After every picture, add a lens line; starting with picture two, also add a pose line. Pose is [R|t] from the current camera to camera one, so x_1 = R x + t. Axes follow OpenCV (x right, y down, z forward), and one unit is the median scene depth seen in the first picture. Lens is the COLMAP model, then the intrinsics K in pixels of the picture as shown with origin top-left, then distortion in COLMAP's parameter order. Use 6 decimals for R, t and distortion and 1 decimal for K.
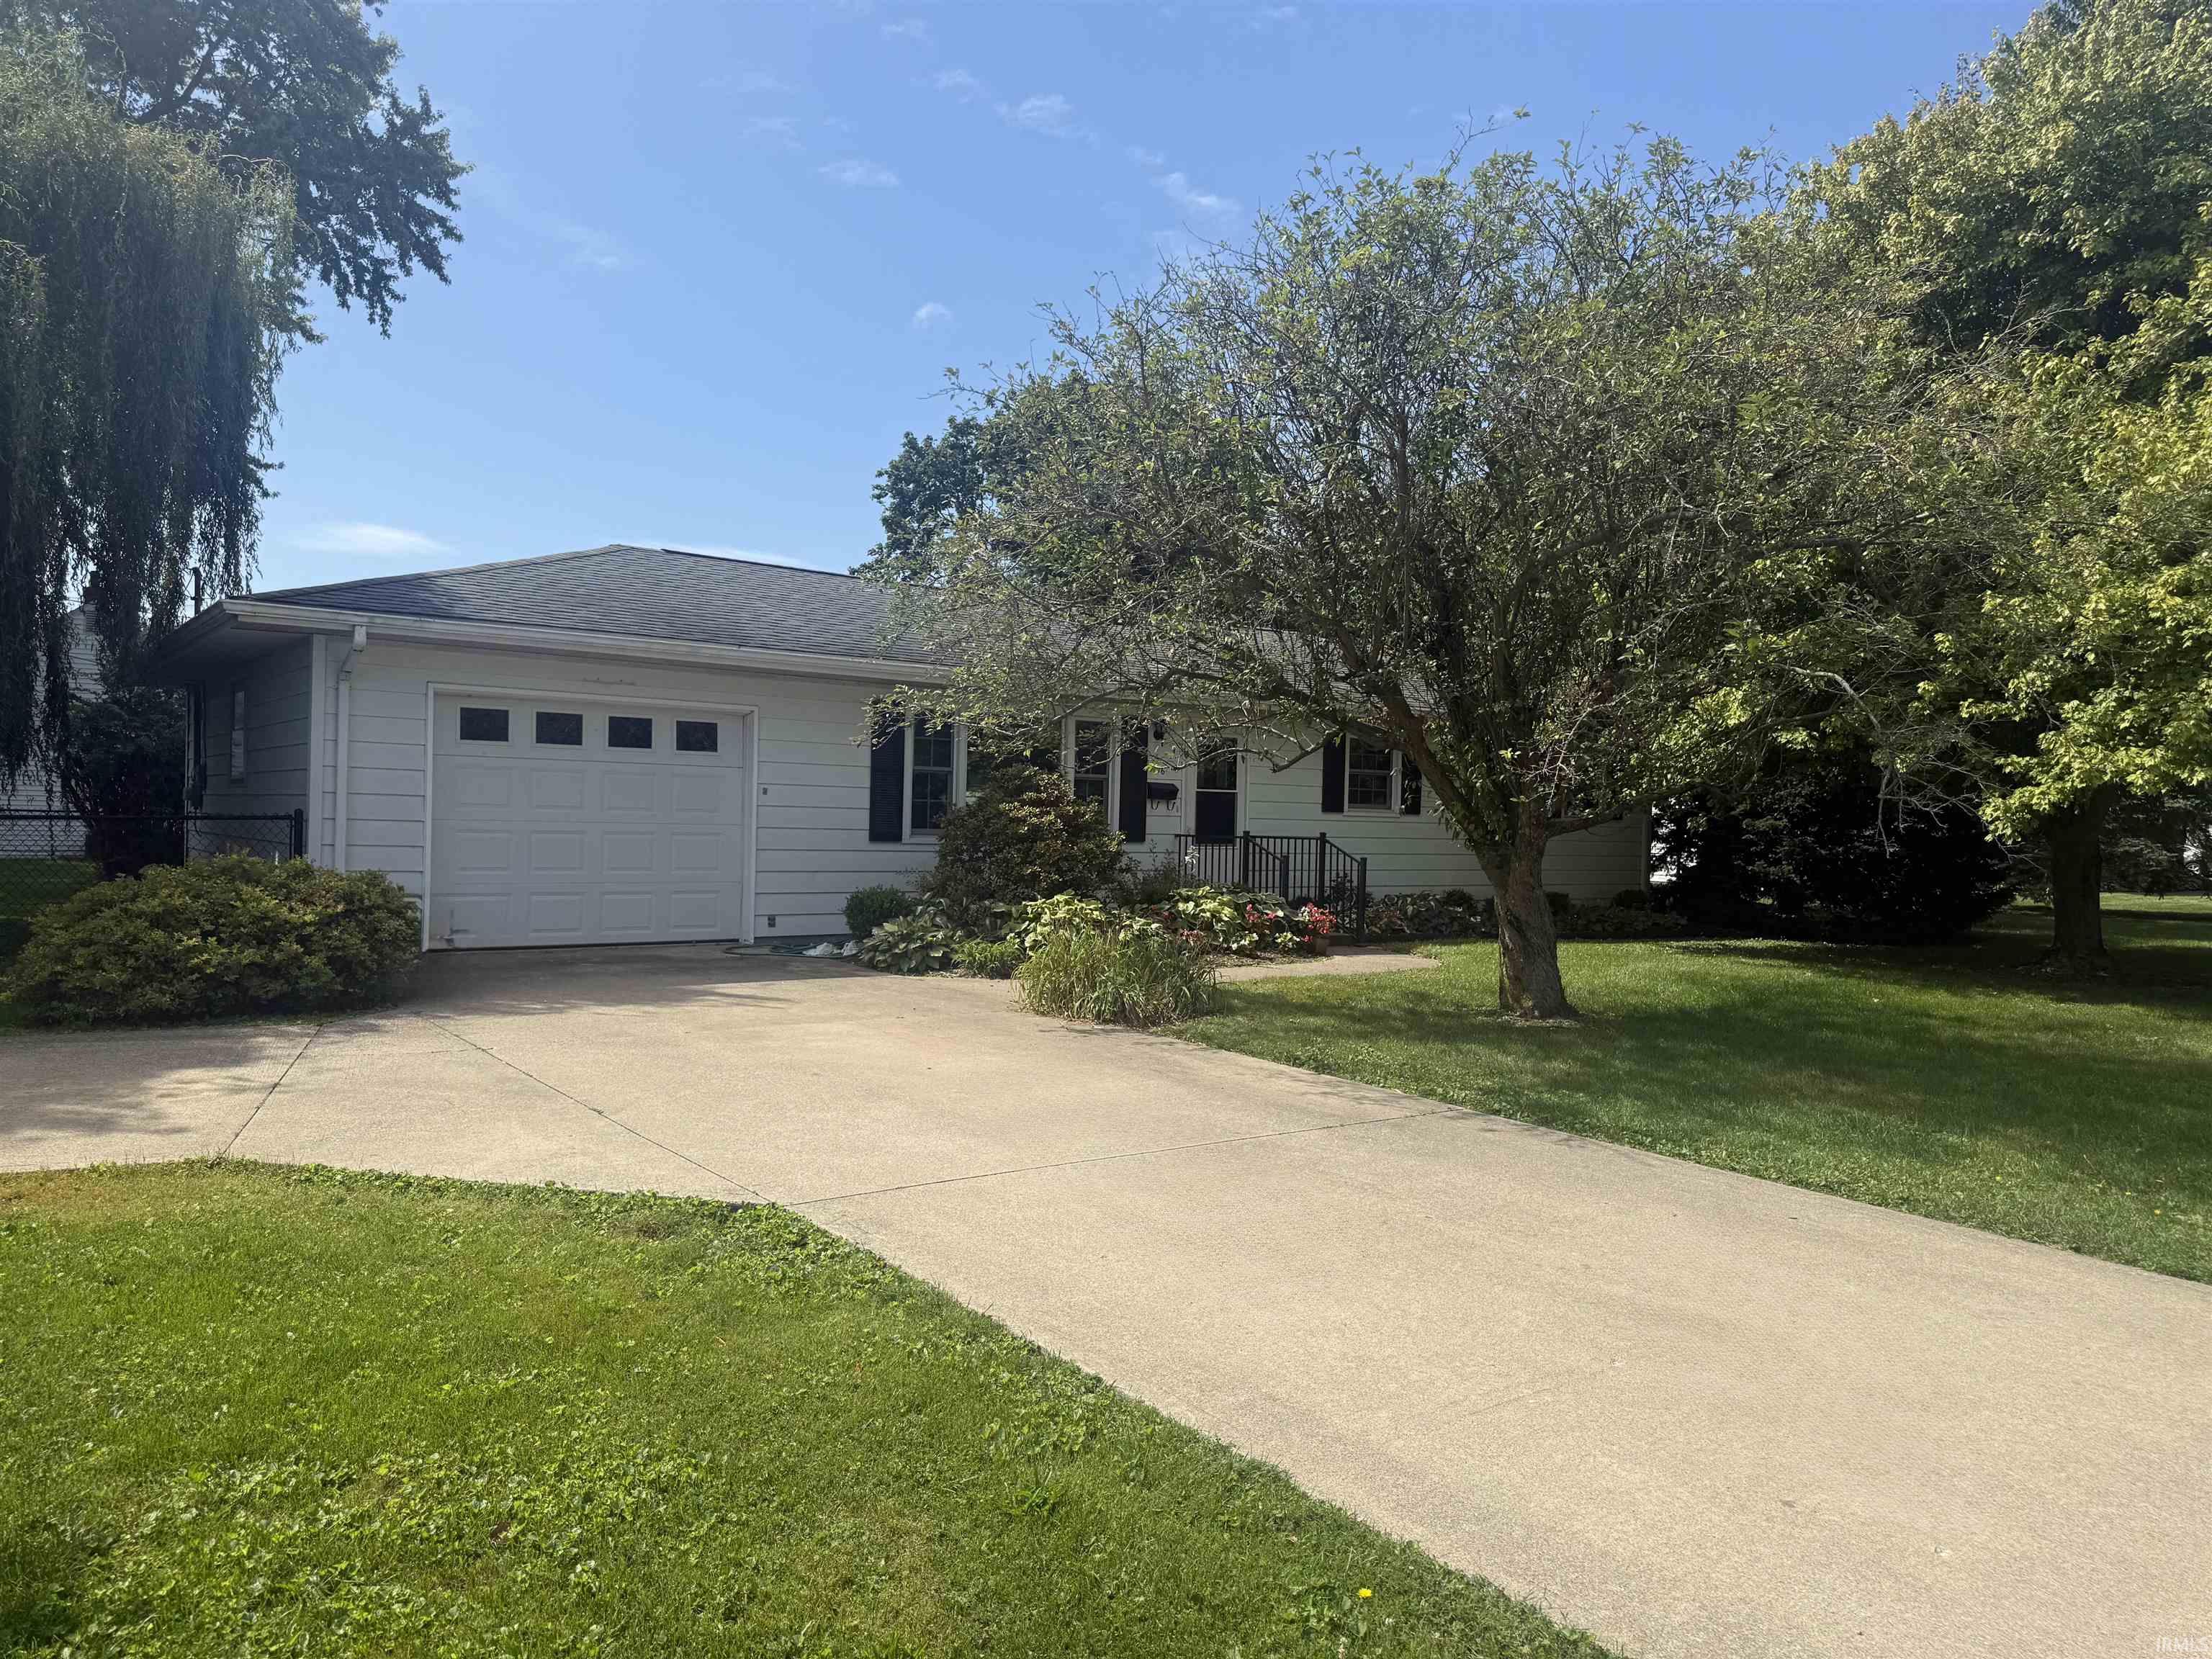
lens RADIAL K [[1565.4, 0, 1101.4], [0, 1565.4, 830.7], [0, 0, 1]] dist [-0.007542, 0.003862]
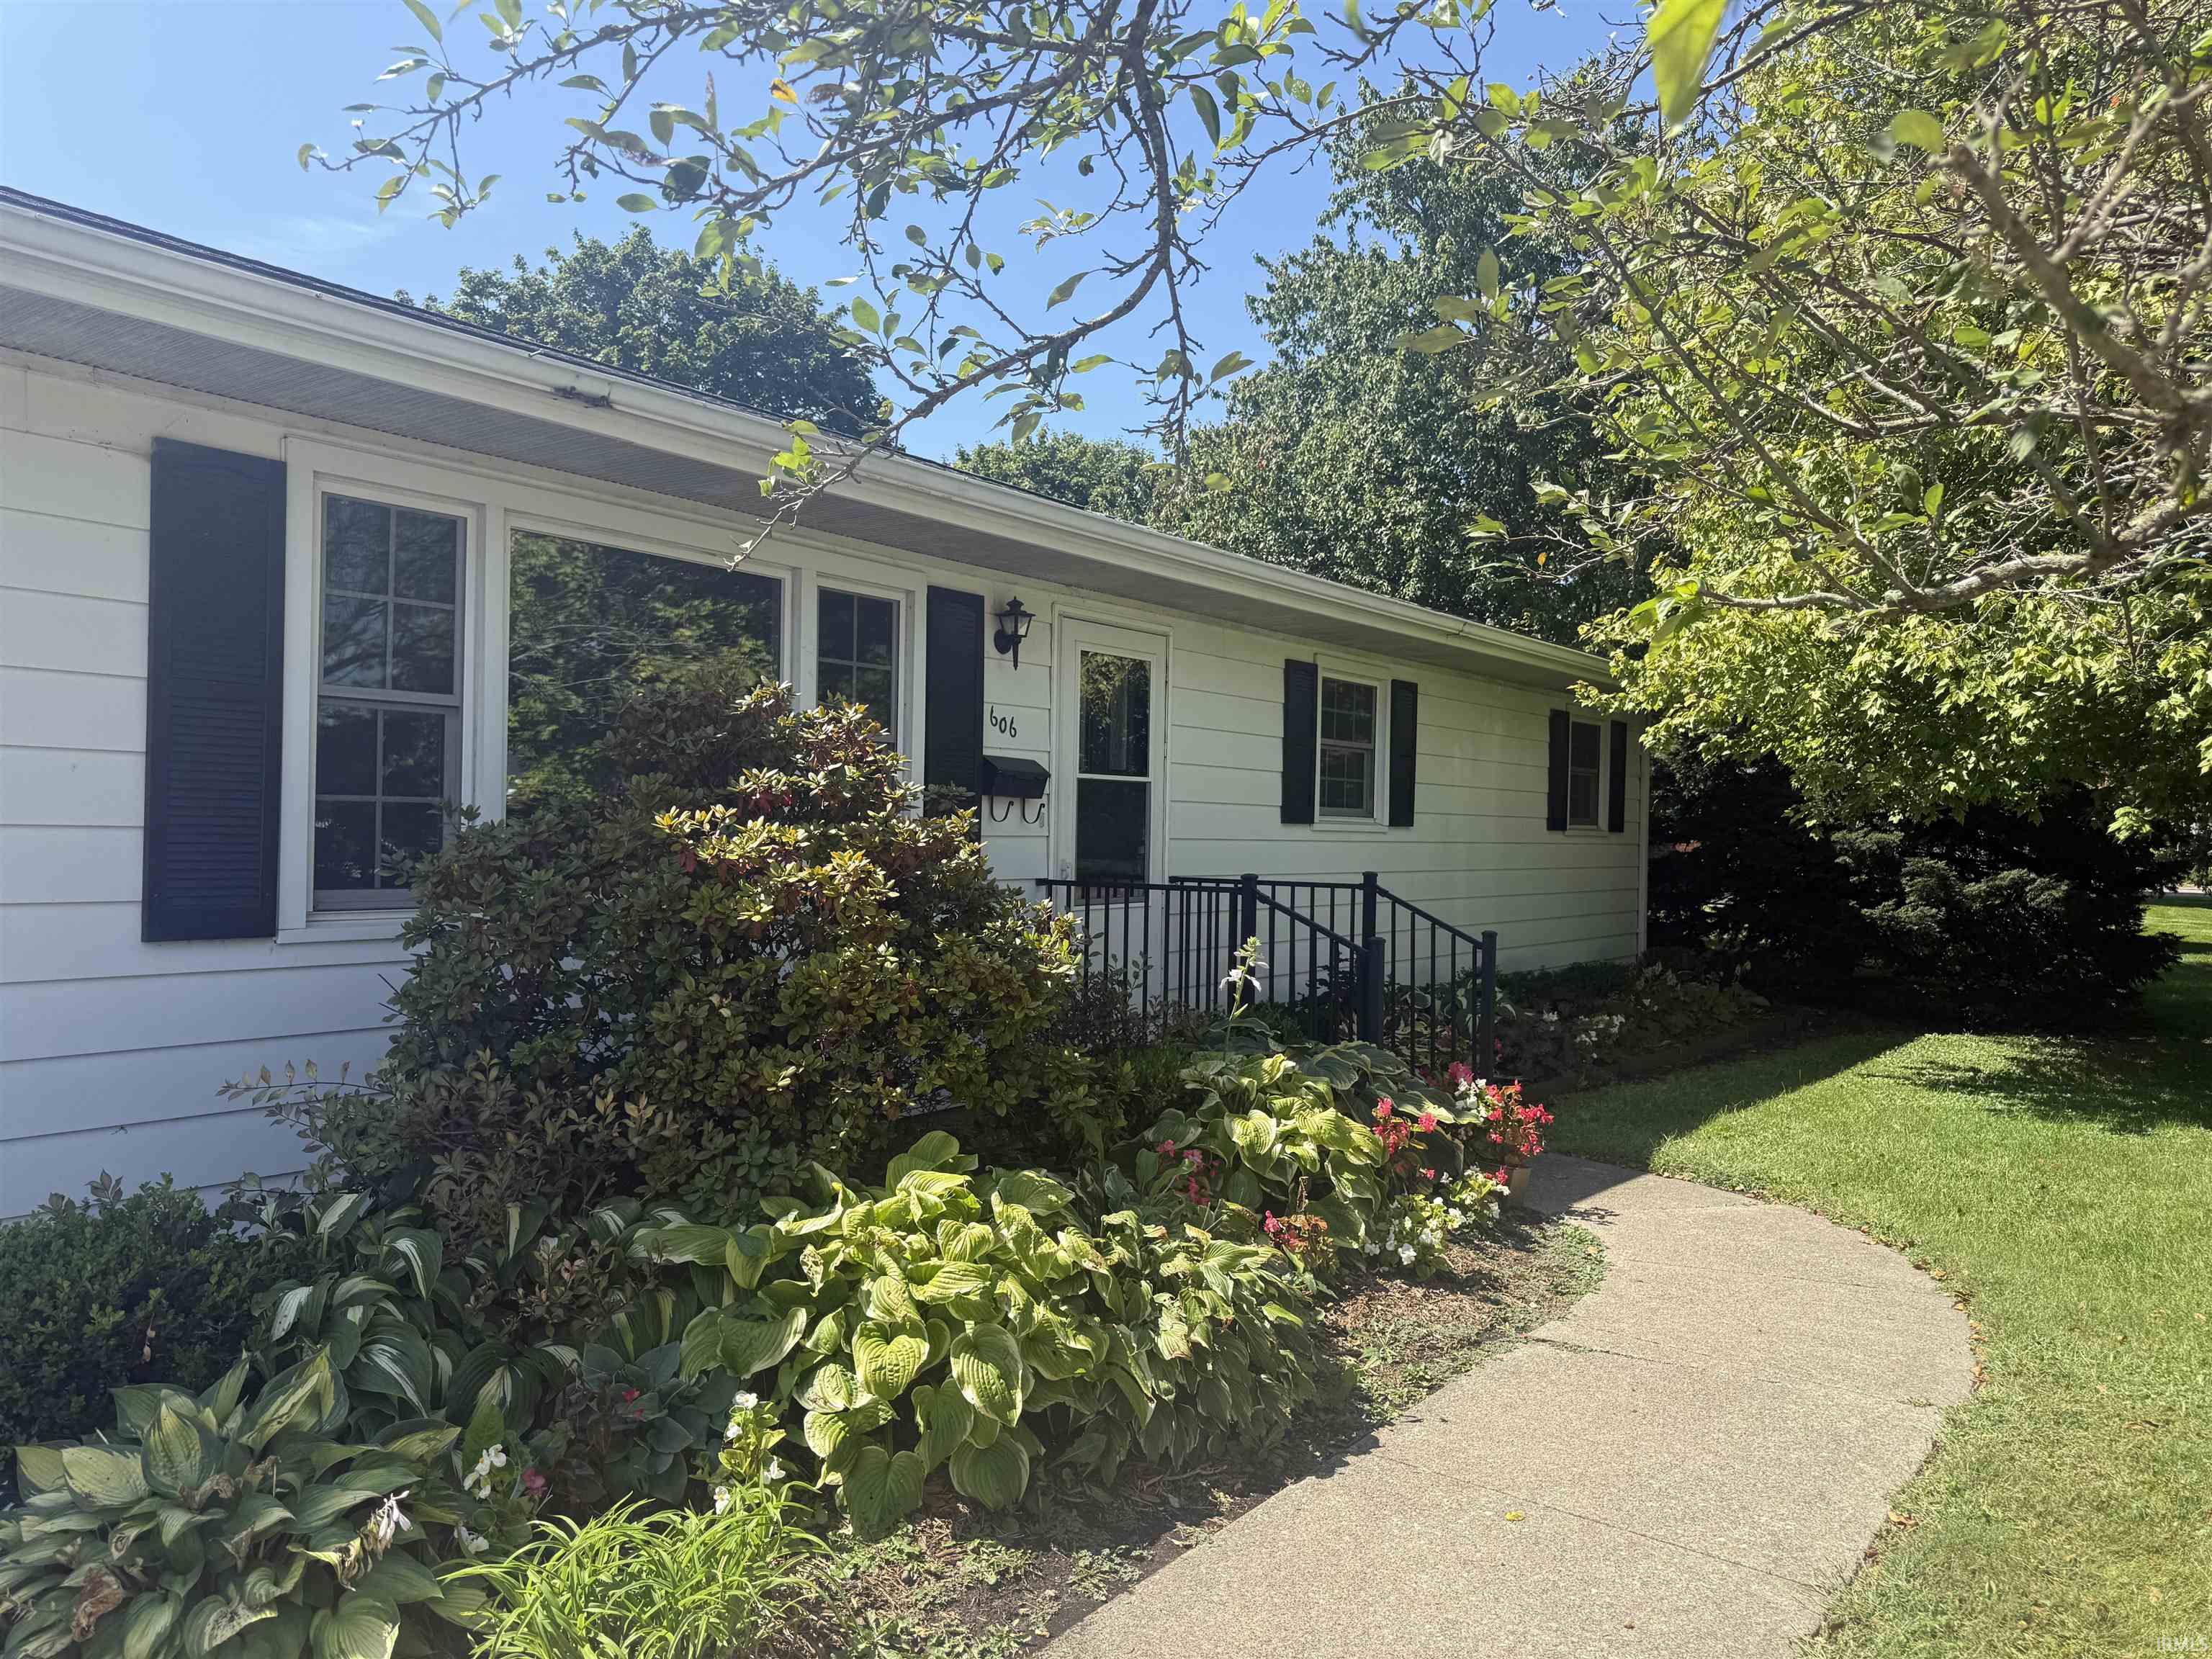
lens RADIAL K [[1565.4, 0, 1119.2], [0, 1565.4, 829.9], [0, 0, 1]] dist [-0.007542, 0.003862]
pose [[0.955438, -0.003558, 0.295169, -0.065432], [0.003205, 0.999993, 0.001680, -0.013708], [-0.295173, -0.000659, 0.955443, 0.701946]]
